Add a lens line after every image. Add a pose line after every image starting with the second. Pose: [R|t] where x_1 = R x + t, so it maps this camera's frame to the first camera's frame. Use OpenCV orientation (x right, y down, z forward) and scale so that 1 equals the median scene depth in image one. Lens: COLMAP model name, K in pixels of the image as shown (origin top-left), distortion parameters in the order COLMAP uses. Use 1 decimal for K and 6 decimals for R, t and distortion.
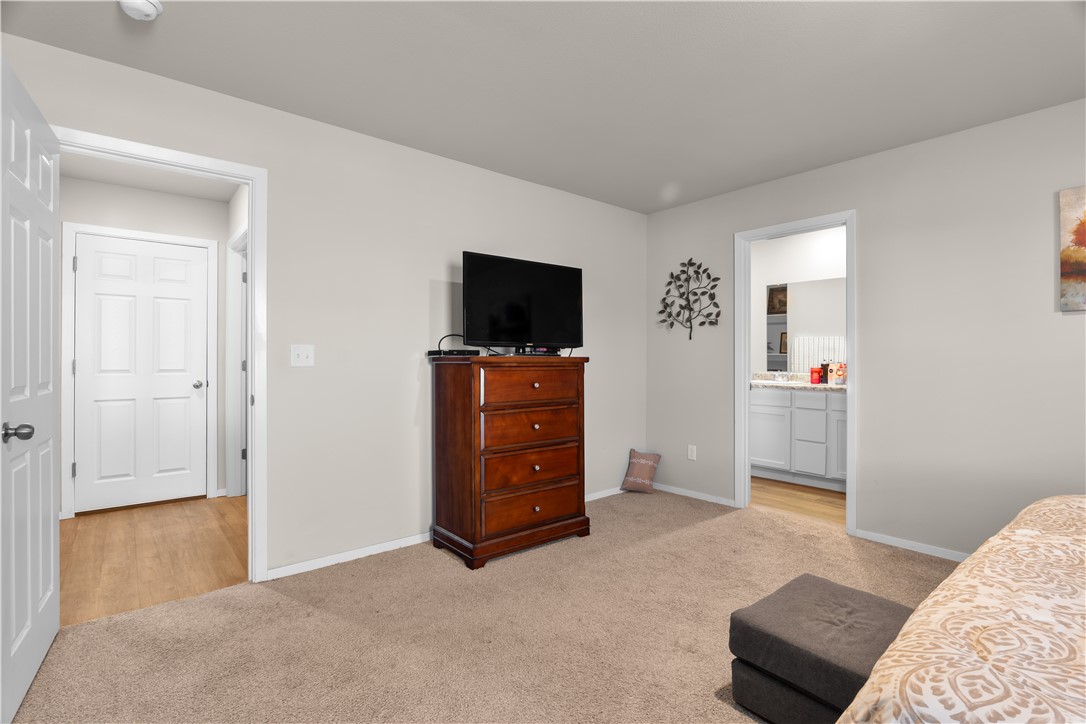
lens RADIAL K [[508.2, 0, 543.6], [0, 508.2, 360.6], [0, 0, 1]] dist [-0.013943, 0.001247]
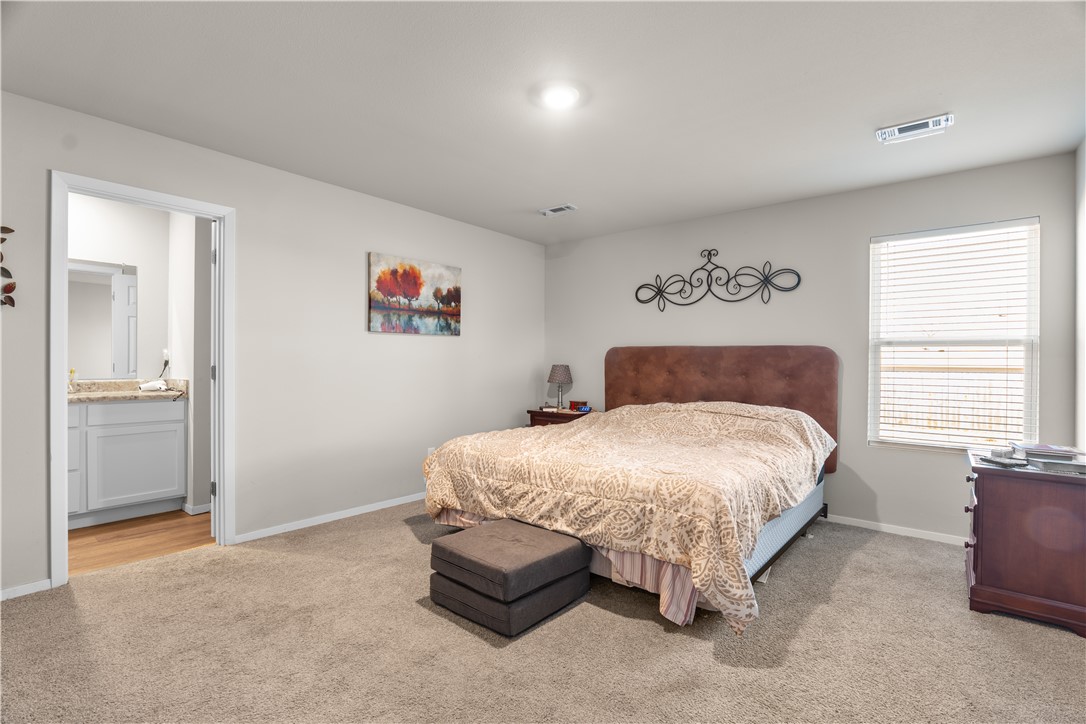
lens RADIAL K [[508.2, 0, 541.9], [0, 508.2, 360.4], [0, 0, 1]] dist [-0.013943, 0.001247]
pose [[-0.181354, 0.002326, 0.983415, -0.463162], [-0.003635, 0.999989, -0.003036, -0.005938], [-0.983411, -0.004125, -0.181343, 0.612212]]
